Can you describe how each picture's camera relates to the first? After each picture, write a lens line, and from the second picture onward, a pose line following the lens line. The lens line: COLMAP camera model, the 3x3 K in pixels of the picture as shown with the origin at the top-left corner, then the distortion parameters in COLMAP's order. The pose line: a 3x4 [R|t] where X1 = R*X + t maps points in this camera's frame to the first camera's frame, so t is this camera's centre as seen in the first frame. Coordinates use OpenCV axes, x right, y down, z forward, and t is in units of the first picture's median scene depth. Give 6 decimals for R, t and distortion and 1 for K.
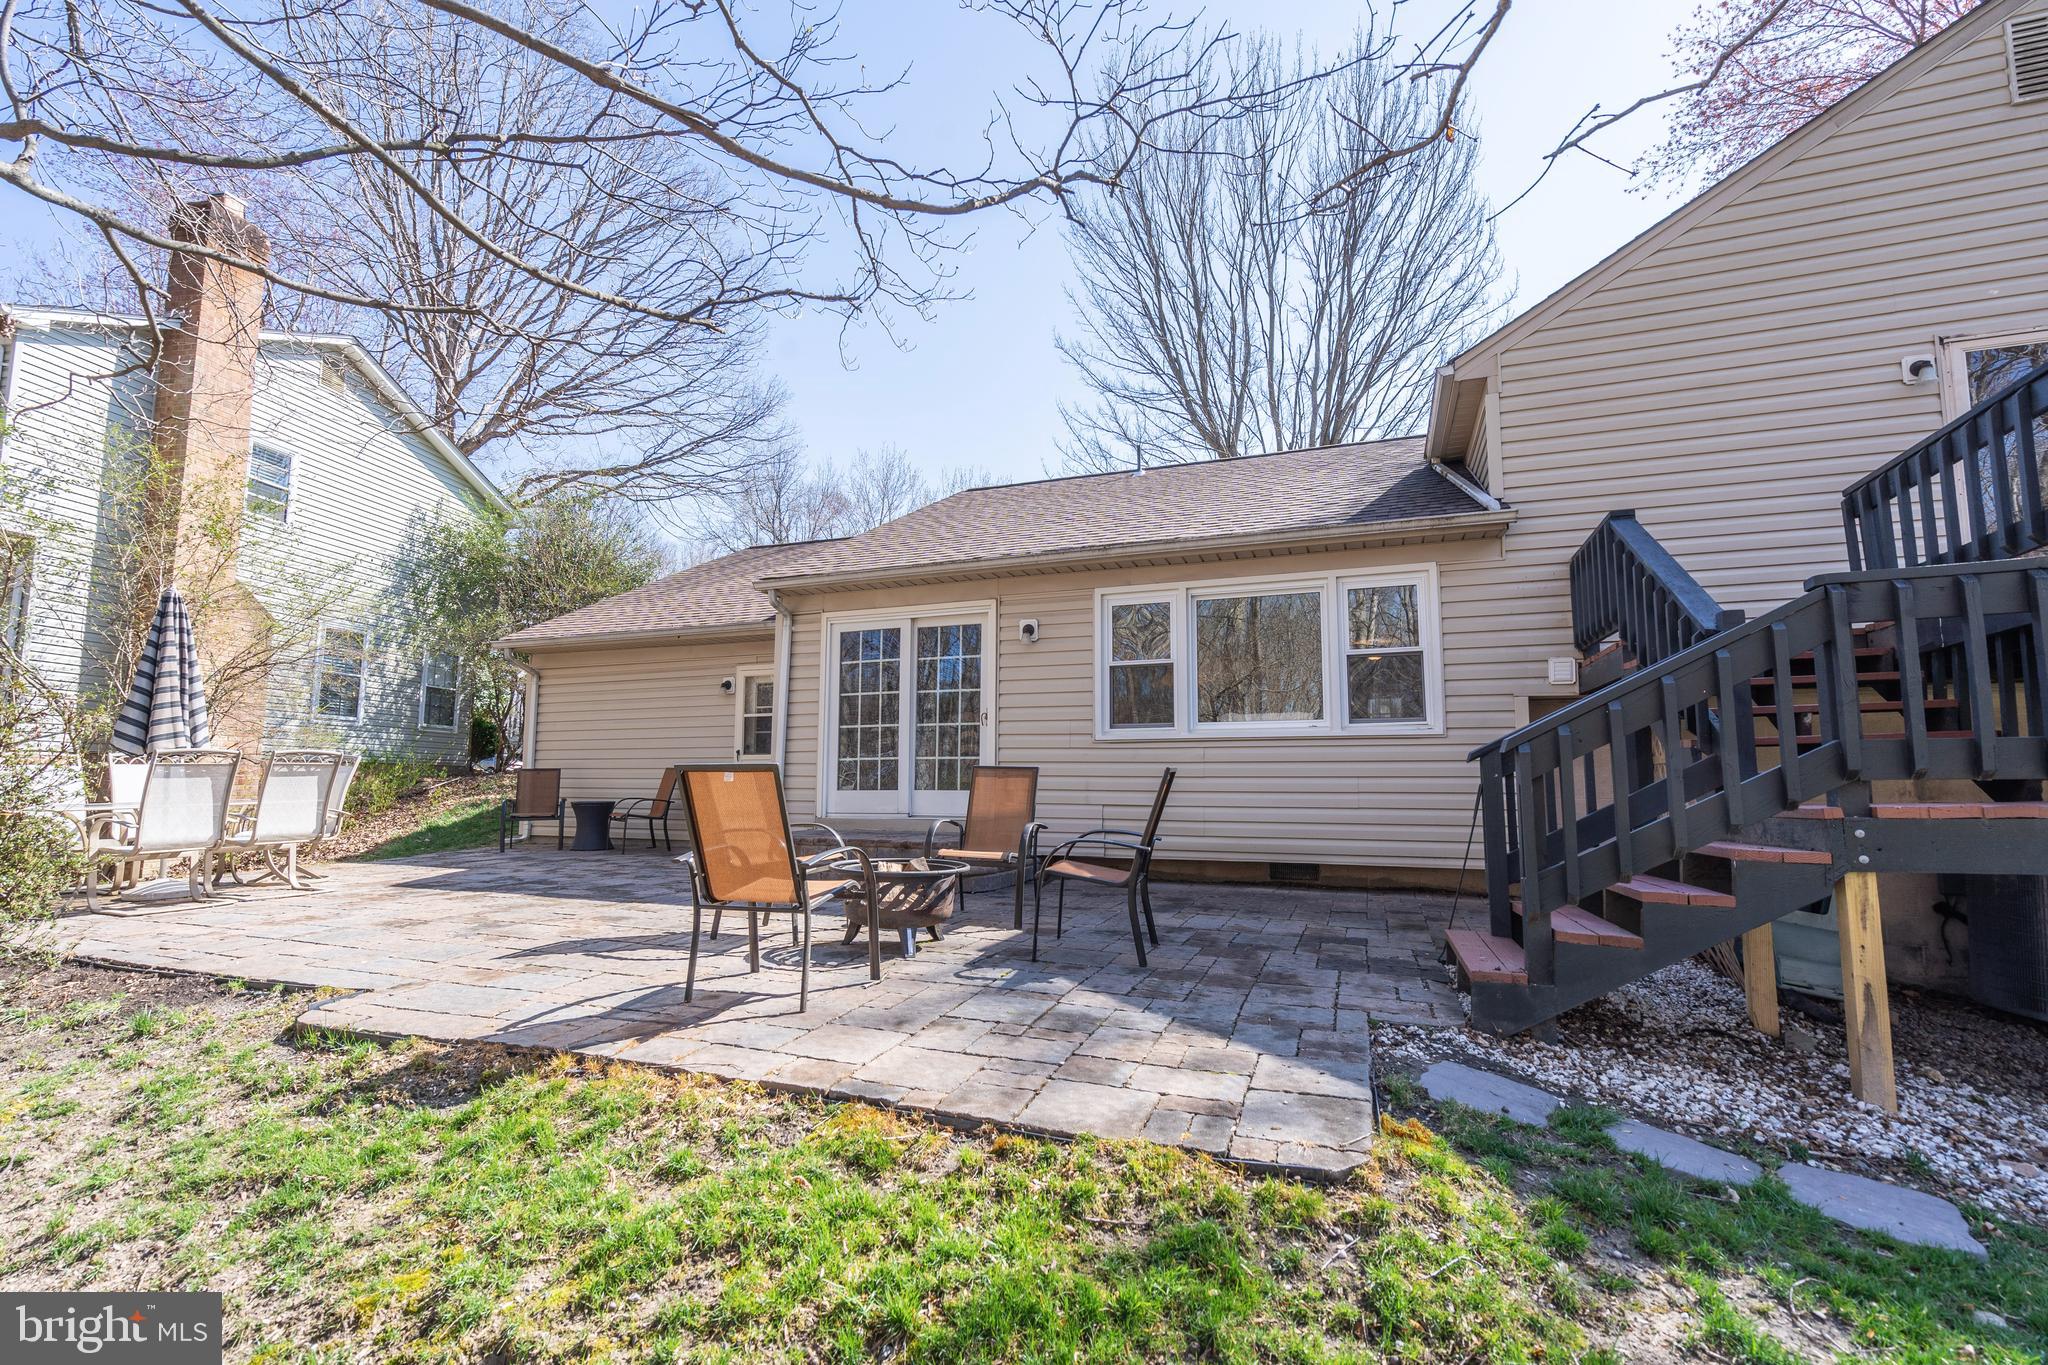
lens RADIAL K [[919.1, 0, 1009.4], [0, 919.1, 697.2], [0, 0, 1]] dist [-0.004202, 0.000564]
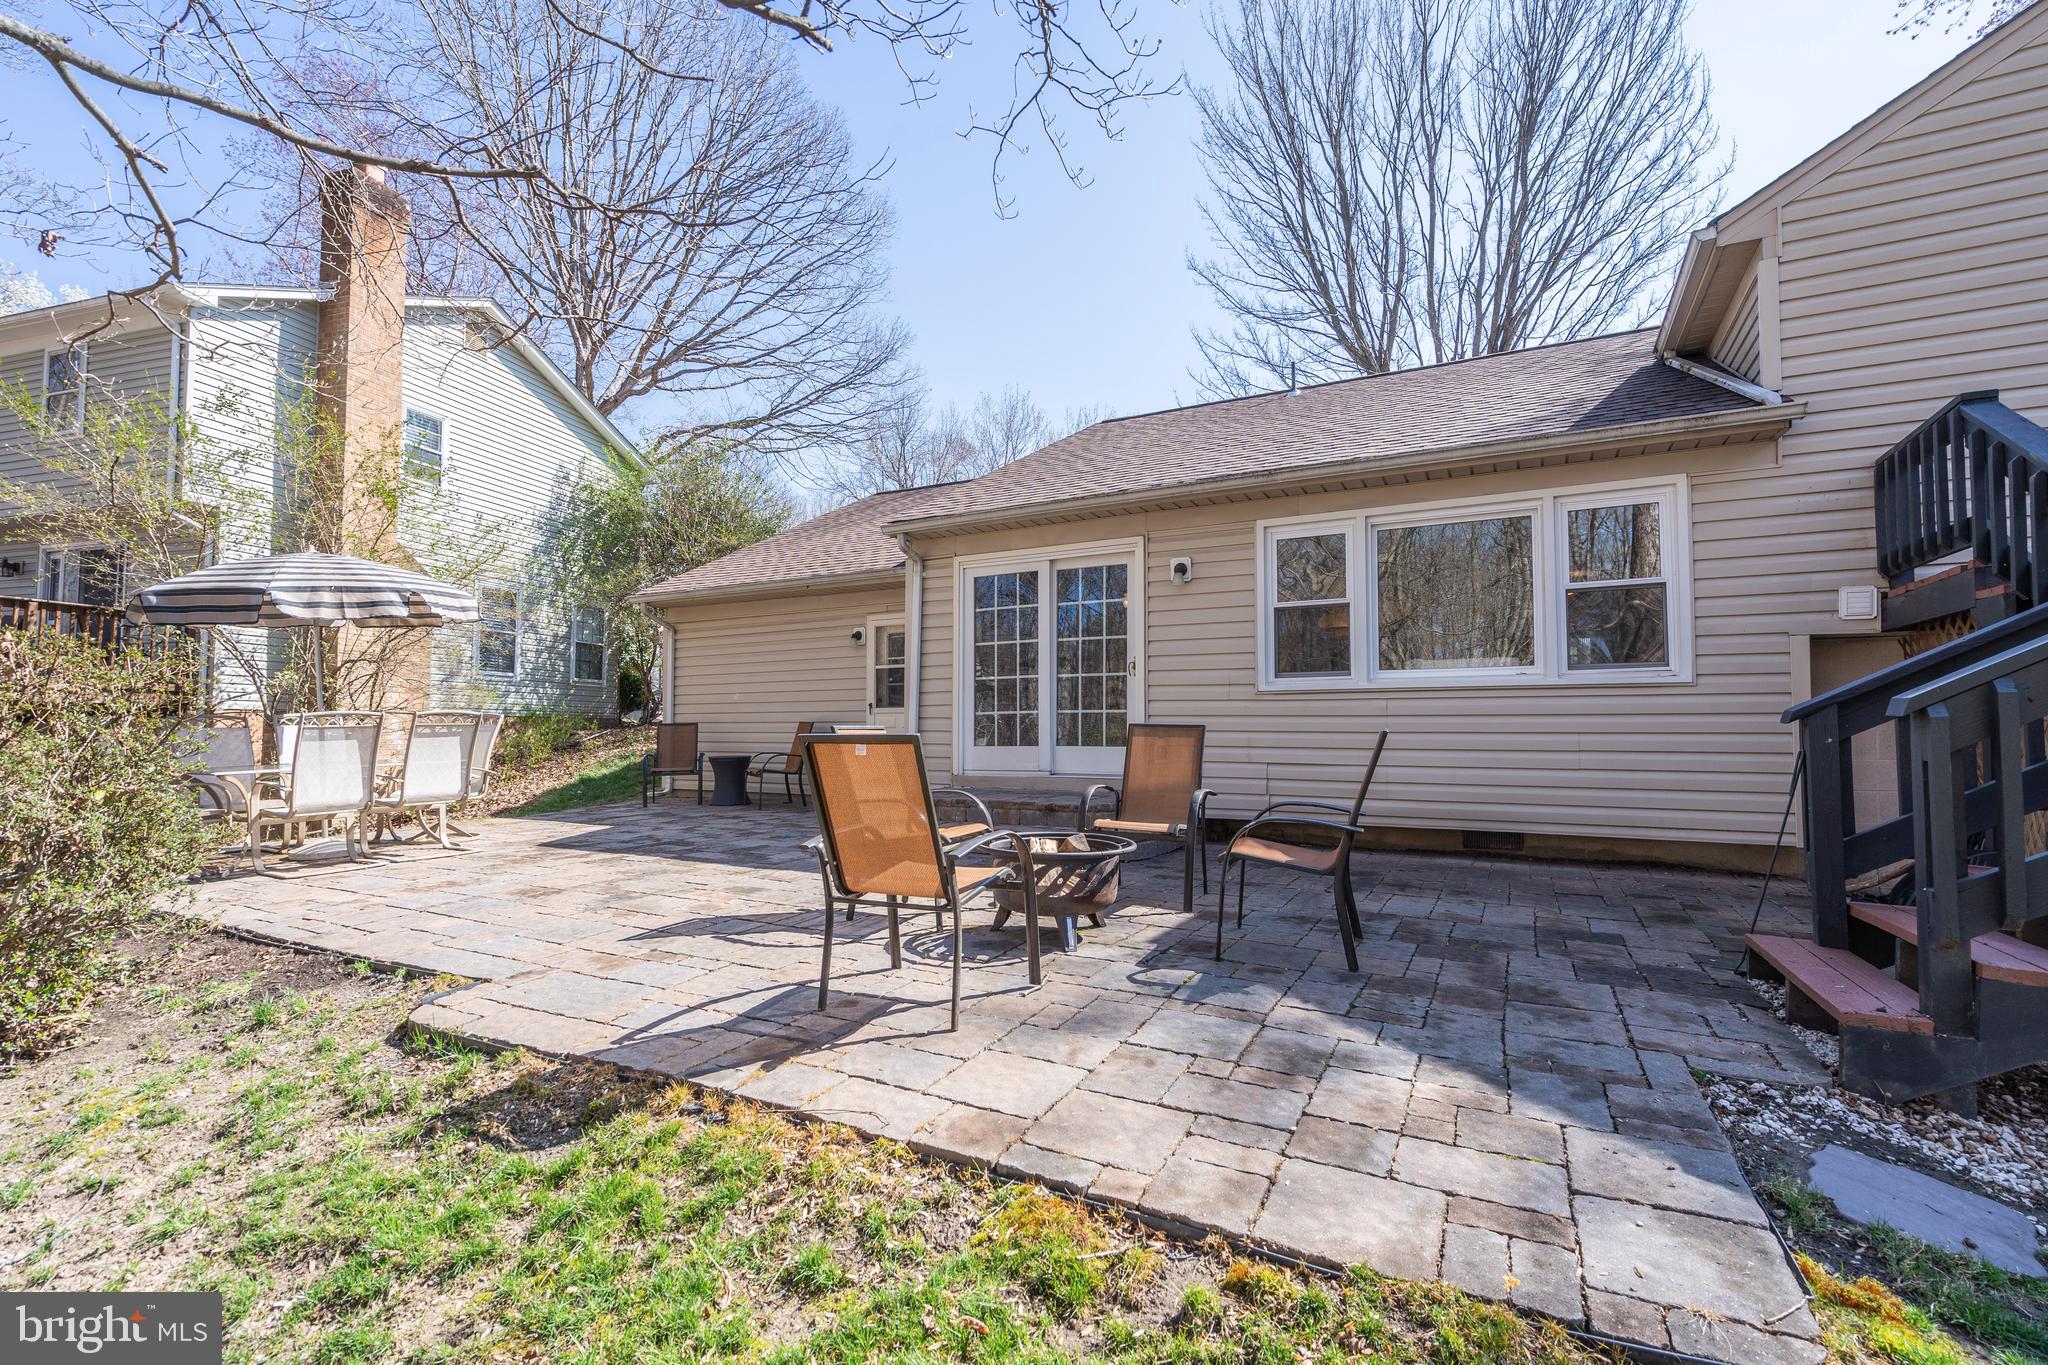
lens RADIAL K [[919.1, 0, 1011.3], [0, 919.1, 692.4], [0, 0, 1]] dist [-0.004202, 0.000564]
pose [[0.990963, -0.009104, -0.133828, -0.027688], [0.016269, 0.998486, 0.052543, -0.003678], [0.133147, -0.054245, 0.989611, 0.091318]]
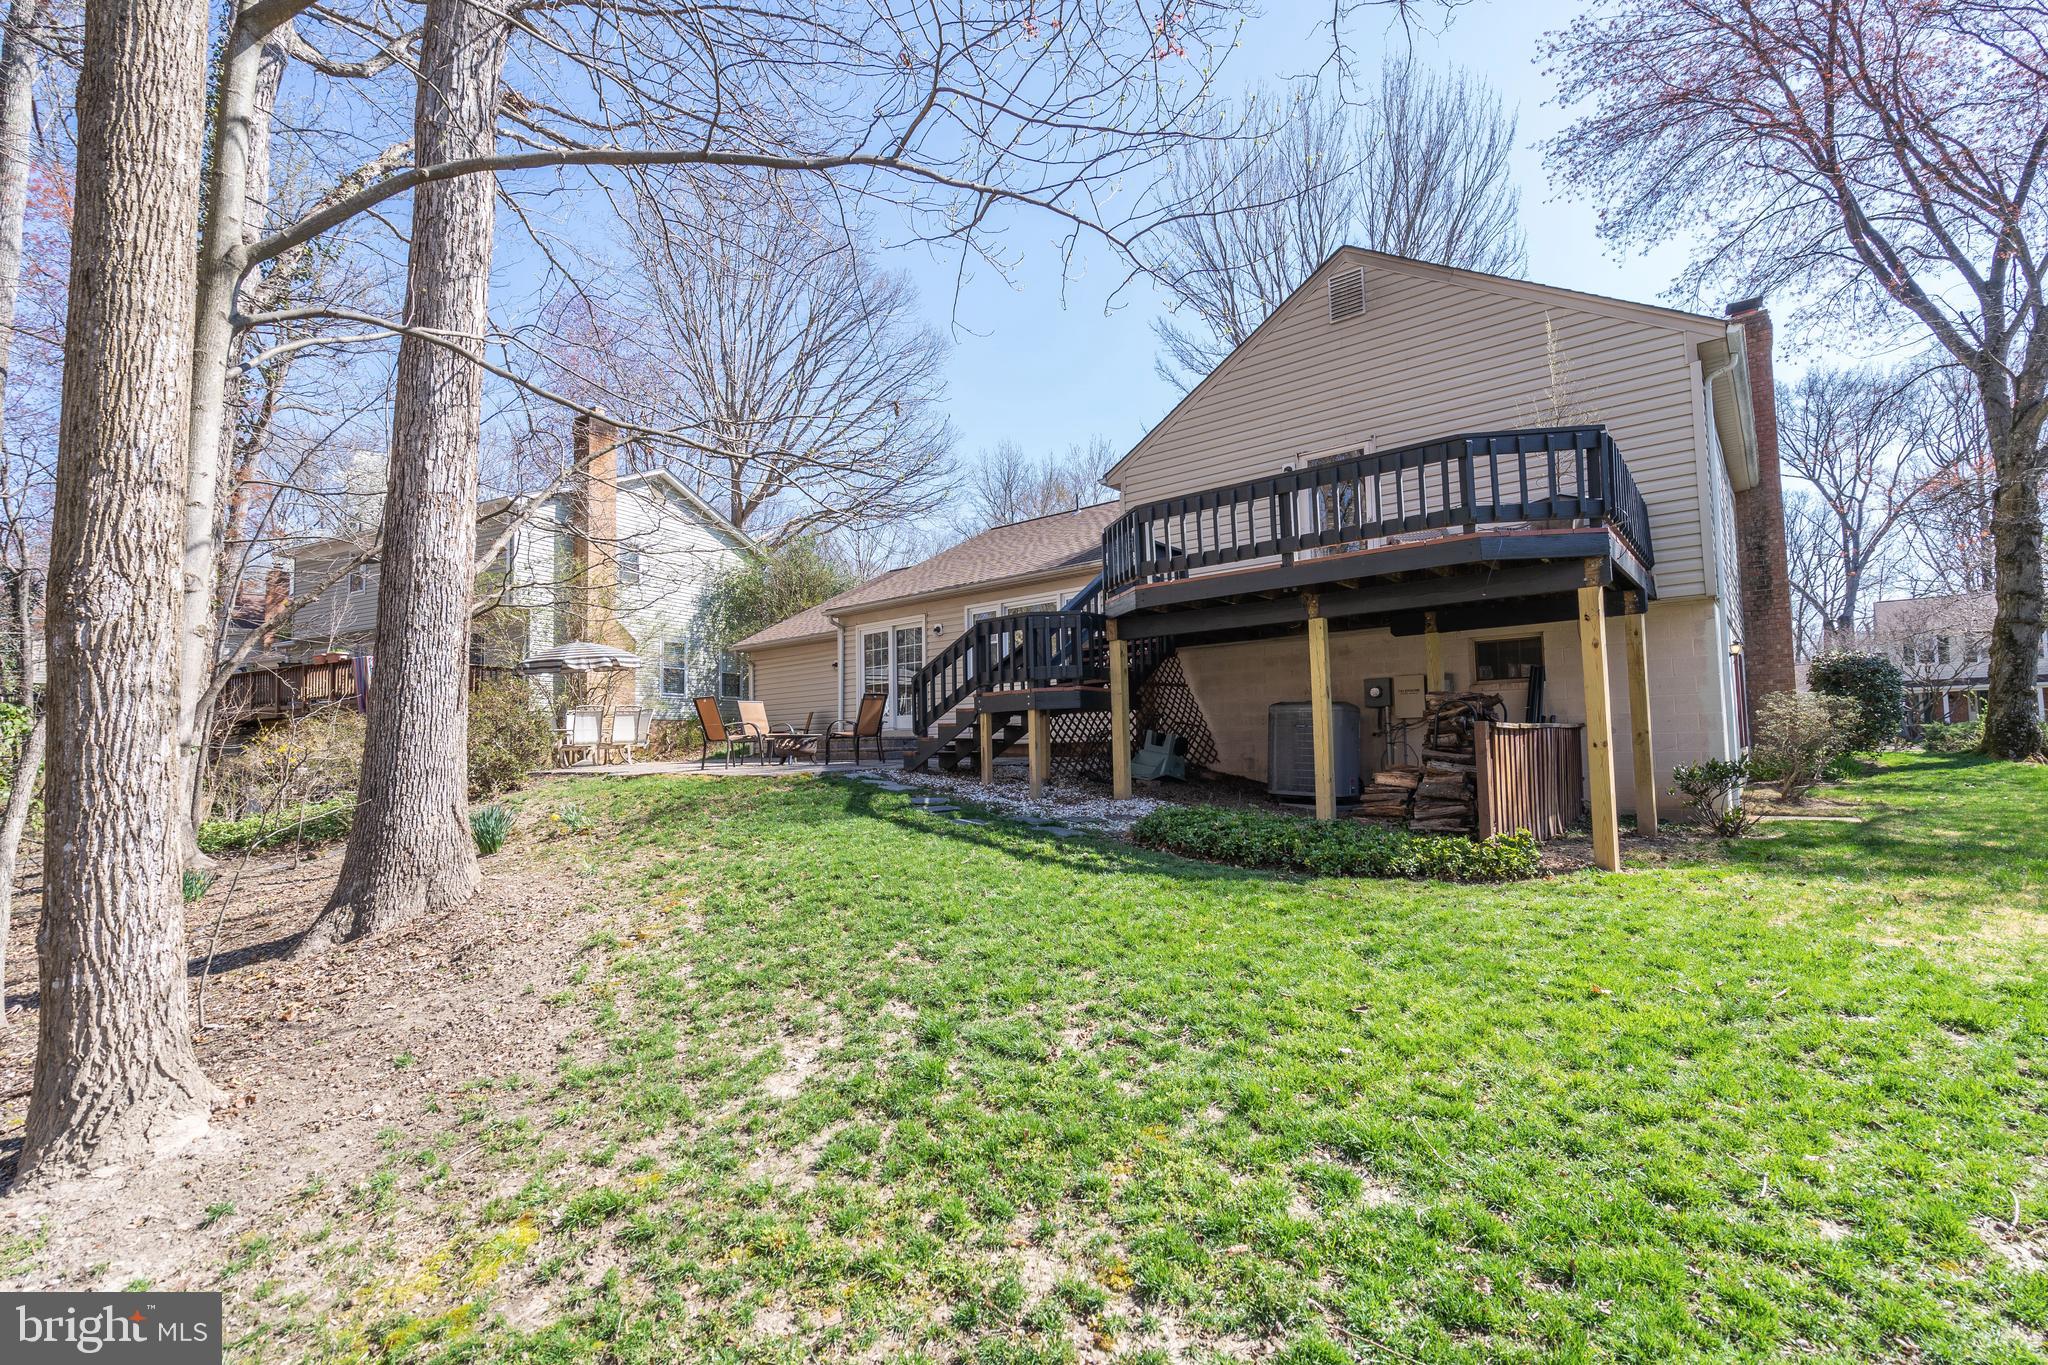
lens RADIAL K [[919.1, 0, 1015.2], [0, 919.1, 694.8], [0, 0, 1]] dist [-0.004202, 0.000564]
pose [[0.945490, -0.045876, -0.322404, 0.877914], [0.059276, 0.997733, 0.031863, 0.012643], [0.320211, -0.049237, 0.946066, -0.862700]]
